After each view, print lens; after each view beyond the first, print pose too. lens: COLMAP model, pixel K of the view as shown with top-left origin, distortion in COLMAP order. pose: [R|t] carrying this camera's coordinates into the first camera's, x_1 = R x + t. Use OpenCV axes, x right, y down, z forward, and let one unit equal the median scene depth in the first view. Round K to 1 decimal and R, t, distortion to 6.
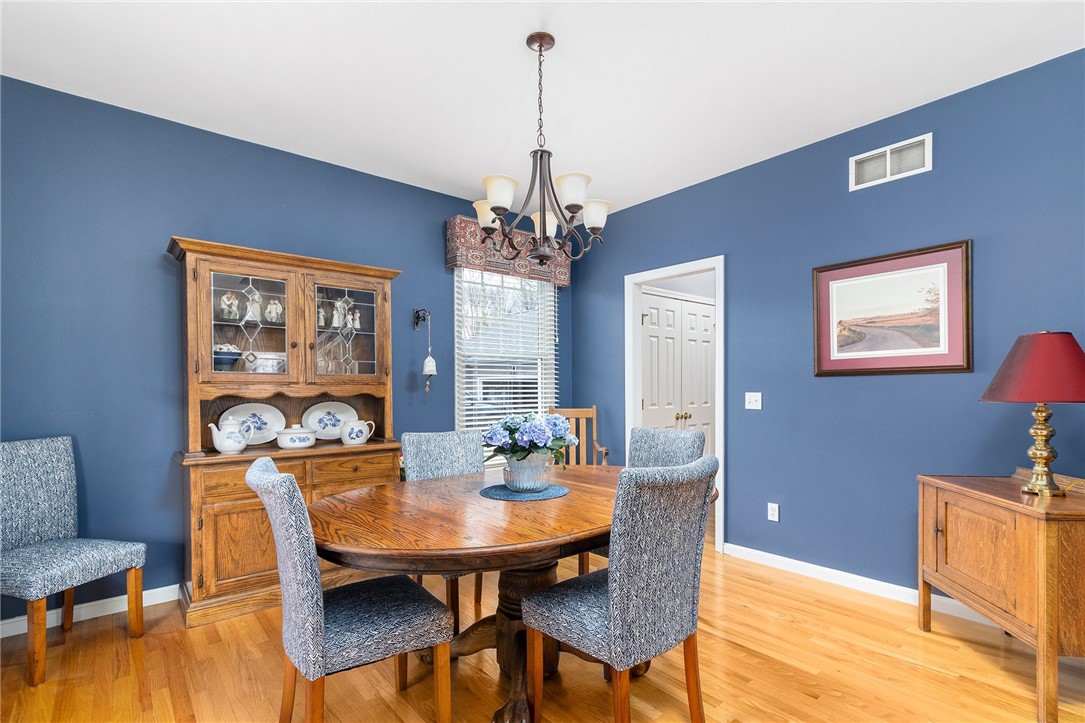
lens RADIAL K [[504.8, 0, 544.3], [0, 504.8, 375.5], [0, 0, 1]] dist [0.001323, 0.000247]
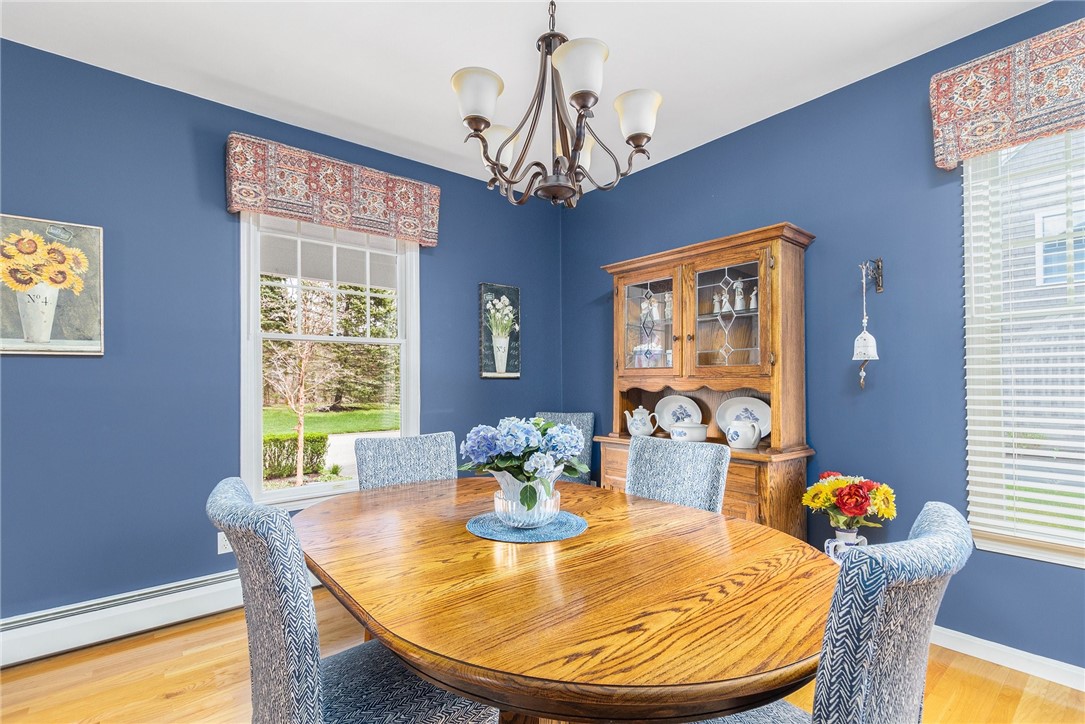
lens RADIAL K [[504.8, 0, 544.3], [0, 504.8, 376.0], [0, 0, 1]] dist [0.001323, 0.000247]
pose [[-0.002343, -0.011754, -0.999928, 0.474845], [0.023918, 0.999644, -0.011806, 0.017881], [0.999711, -0.023944, -0.002061, 0.682603]]
